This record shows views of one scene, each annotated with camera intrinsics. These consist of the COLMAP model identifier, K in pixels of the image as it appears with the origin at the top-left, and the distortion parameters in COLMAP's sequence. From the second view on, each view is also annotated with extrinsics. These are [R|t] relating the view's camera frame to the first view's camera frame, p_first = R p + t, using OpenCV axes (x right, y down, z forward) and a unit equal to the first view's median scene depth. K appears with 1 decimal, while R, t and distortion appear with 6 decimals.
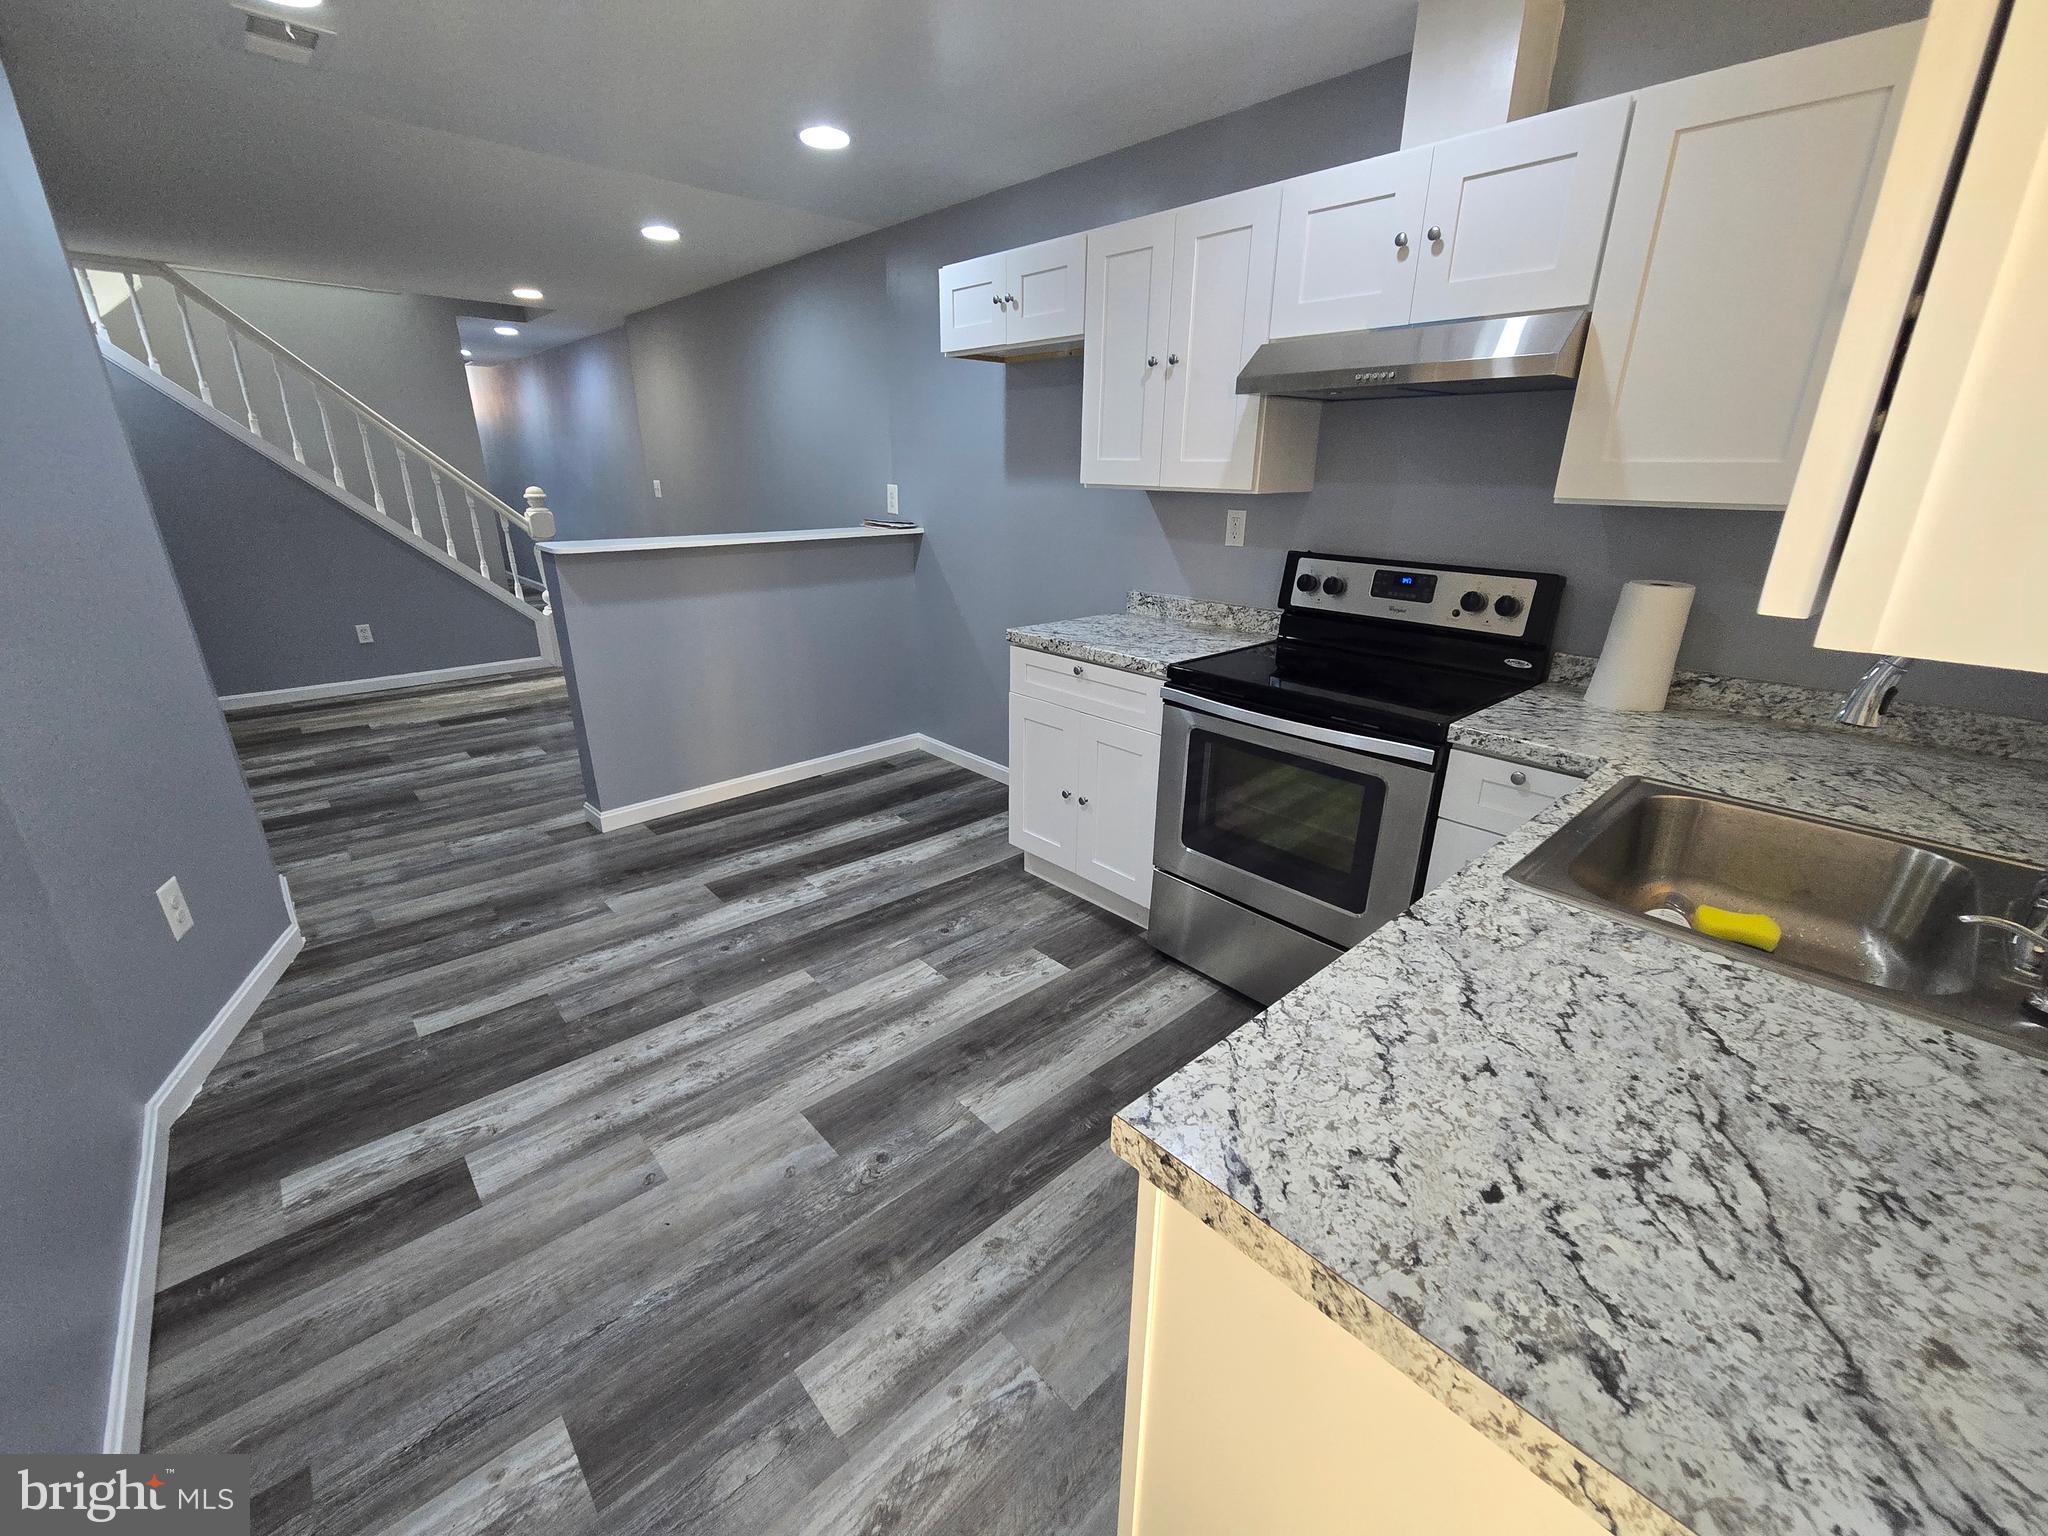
lens RADIAL K [[843.9, 0, 1023.1], [0, 843.9, 766.6], [0, 0, 1]] dist [0.001414, 0.000259]
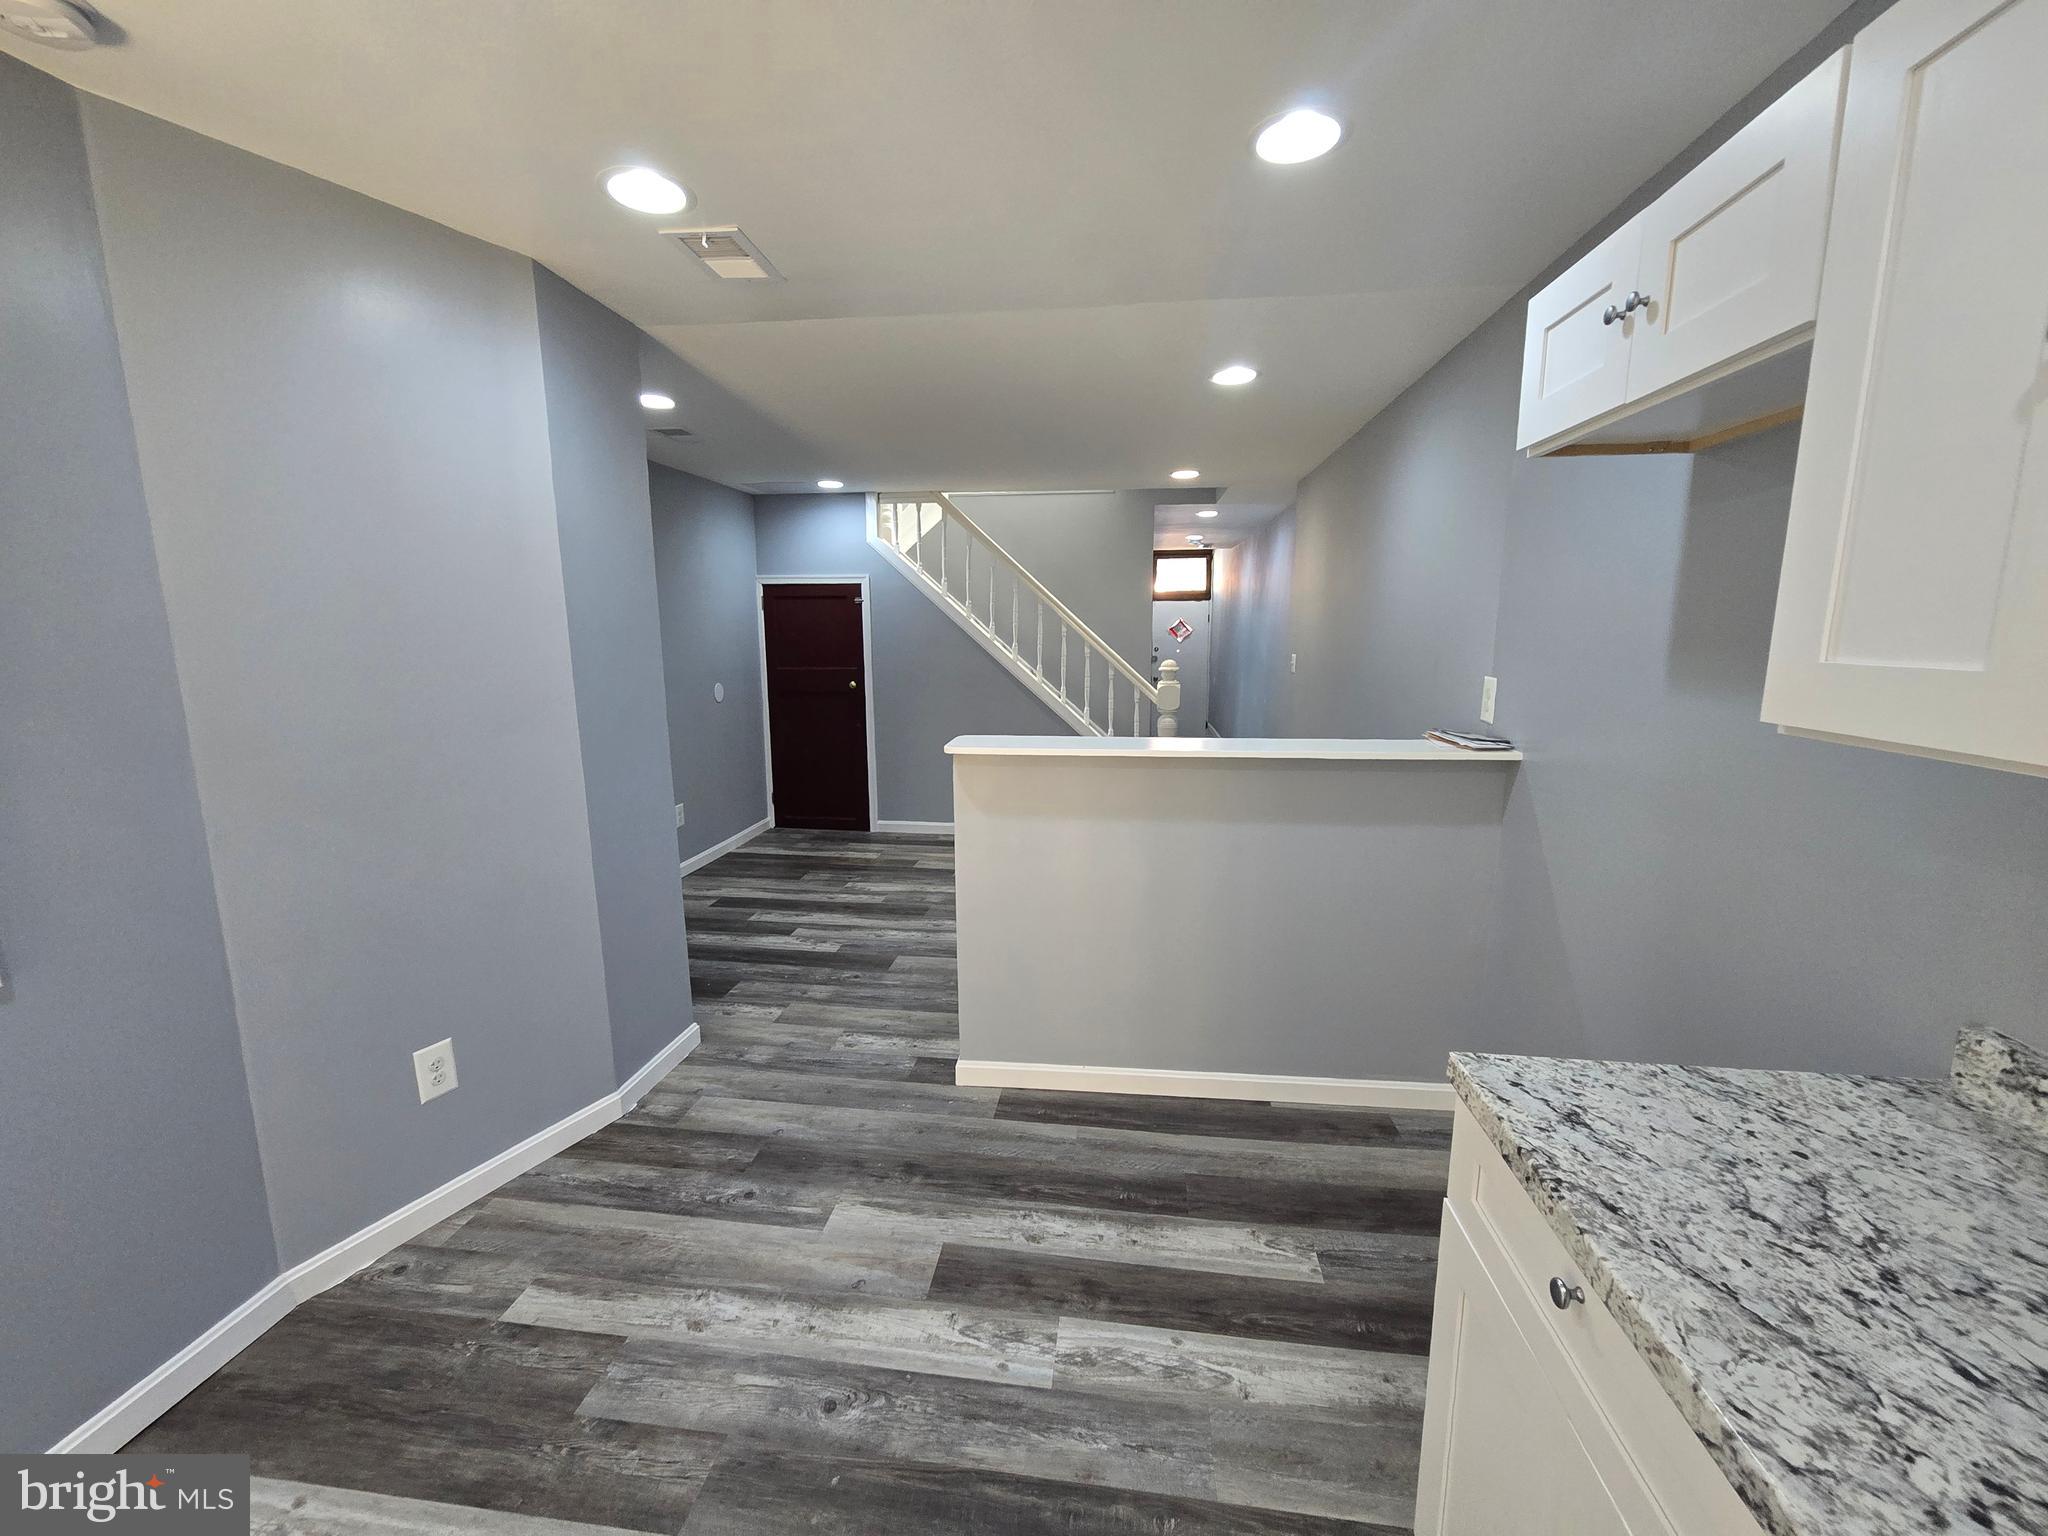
lens RADIAL K [[843.9, 0, 1016.6], [0, 843.9, 771.4], [0, 0, 1]] dist [0.001414, 0.000259]
pose [[0.644941, 0.118604, -0.754973, 0.139653], [-0.248366, 0.966788, -0.060288, -0.218723], [0.722749, 0.226392, 0.652978, 0.552354]]
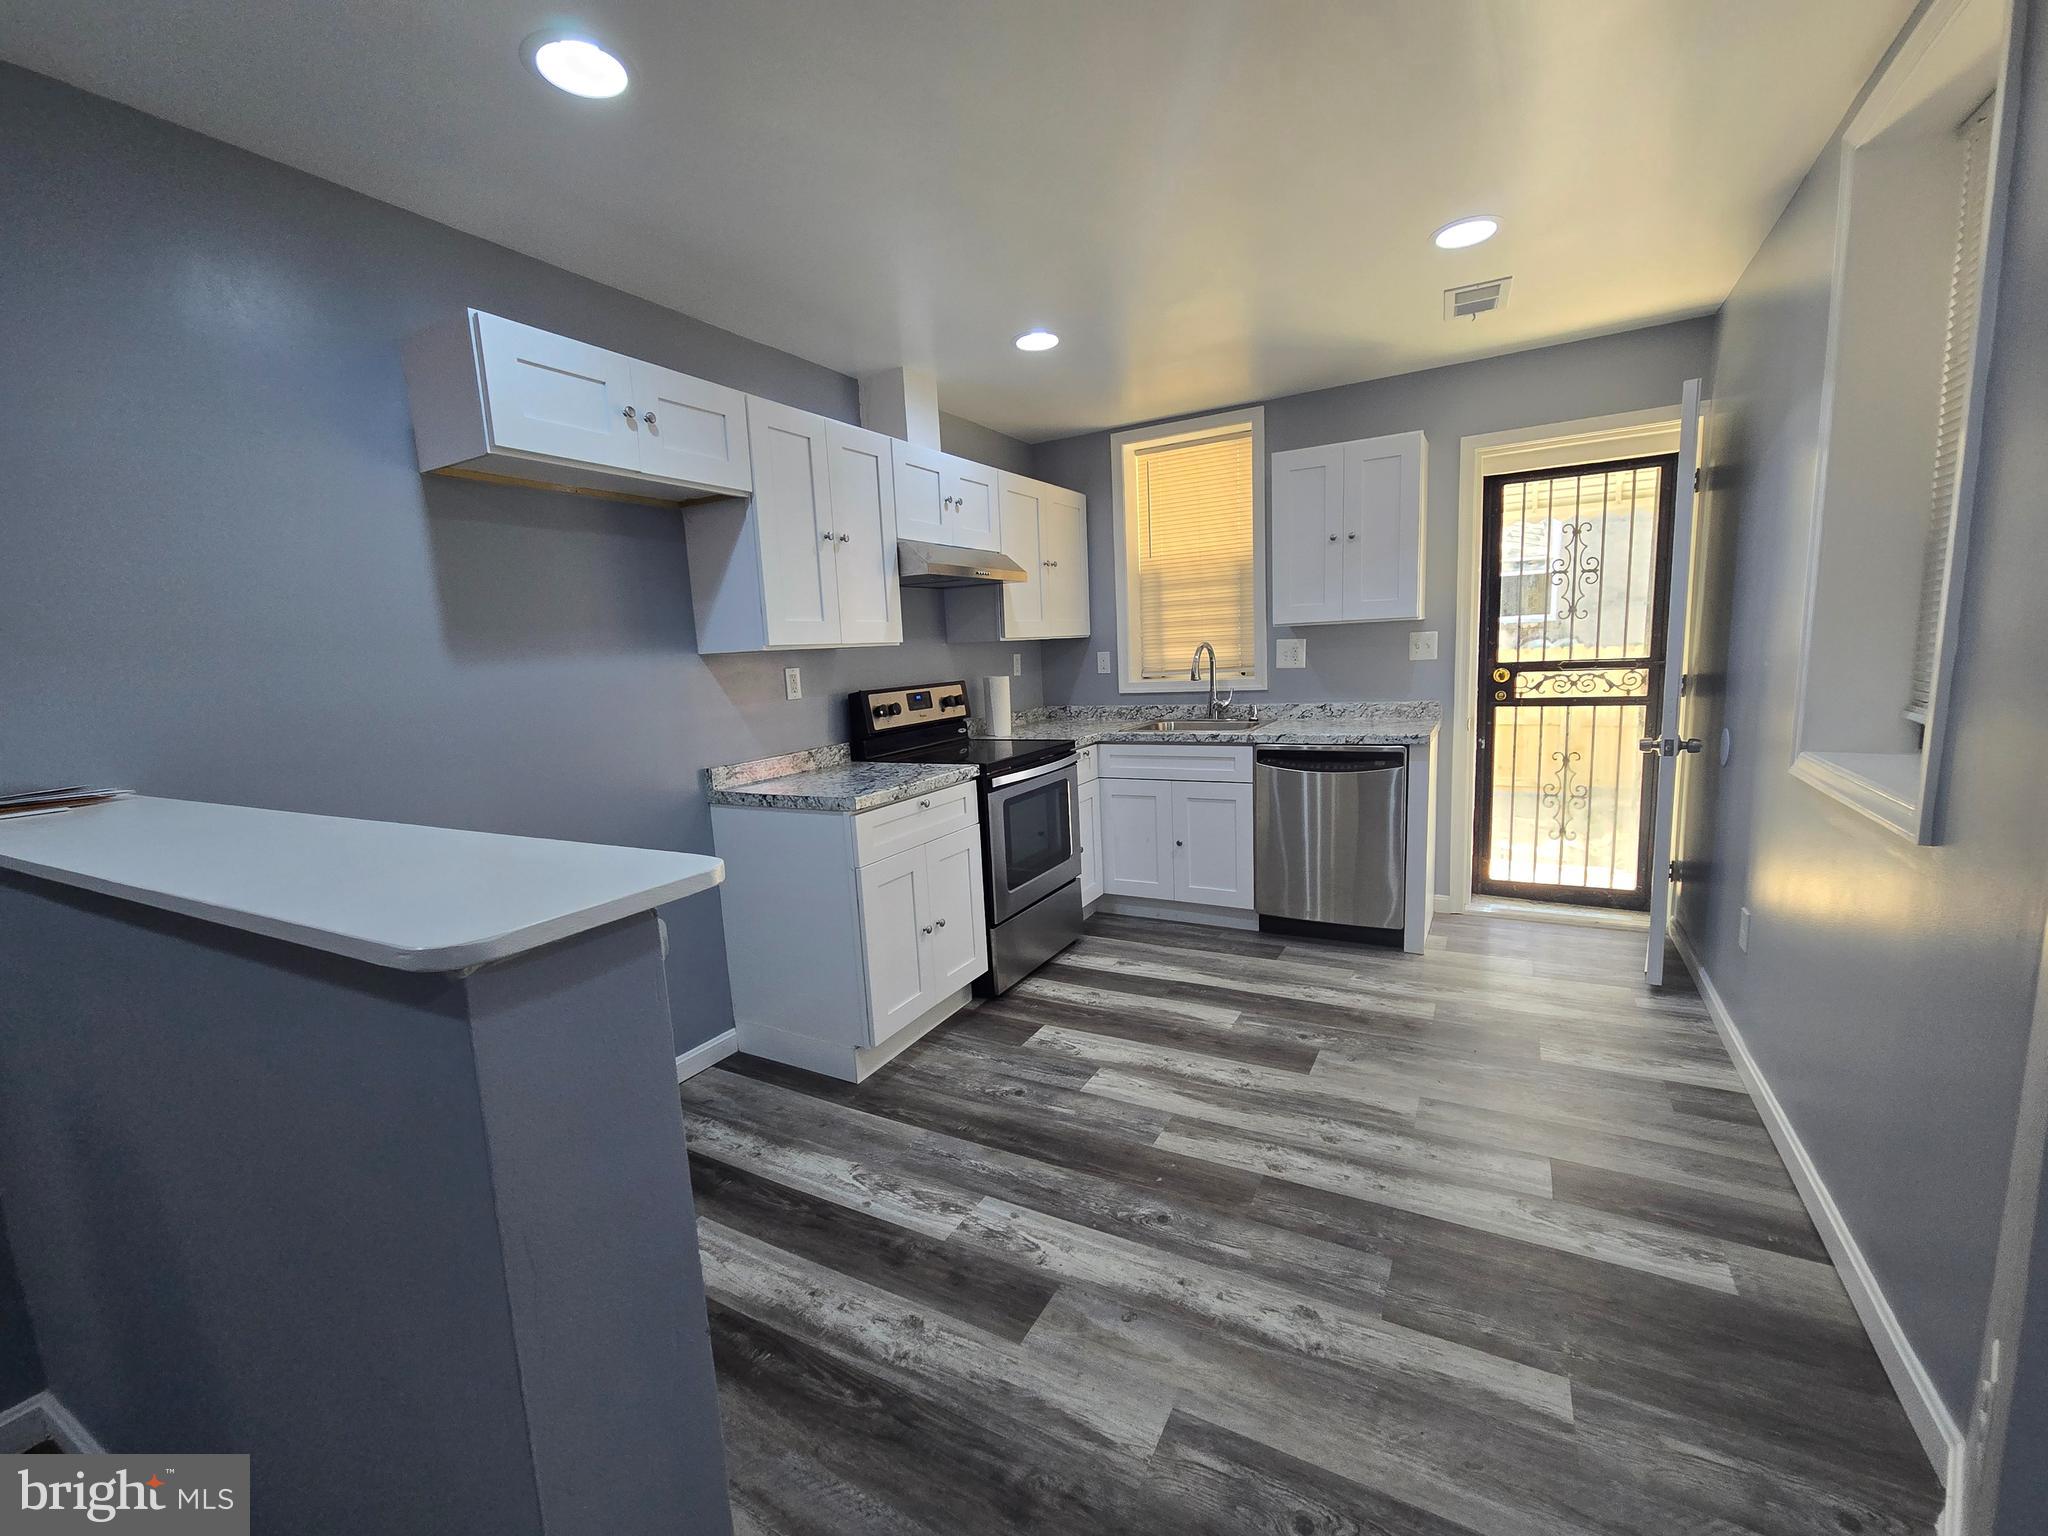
lens RADIAL K [[843.9, 0, 1011.7], [0, 843.9, 778.0], [0, 0, 1]] dist [0.001414, 0.000259]
pose [[-0.305227, -0.138920, 0.942092, -0.900909], [0.364516, 0.896911, 0.250357, -0.345157], [-0.879753, 0.419823, -0.223123, 1.052164]]
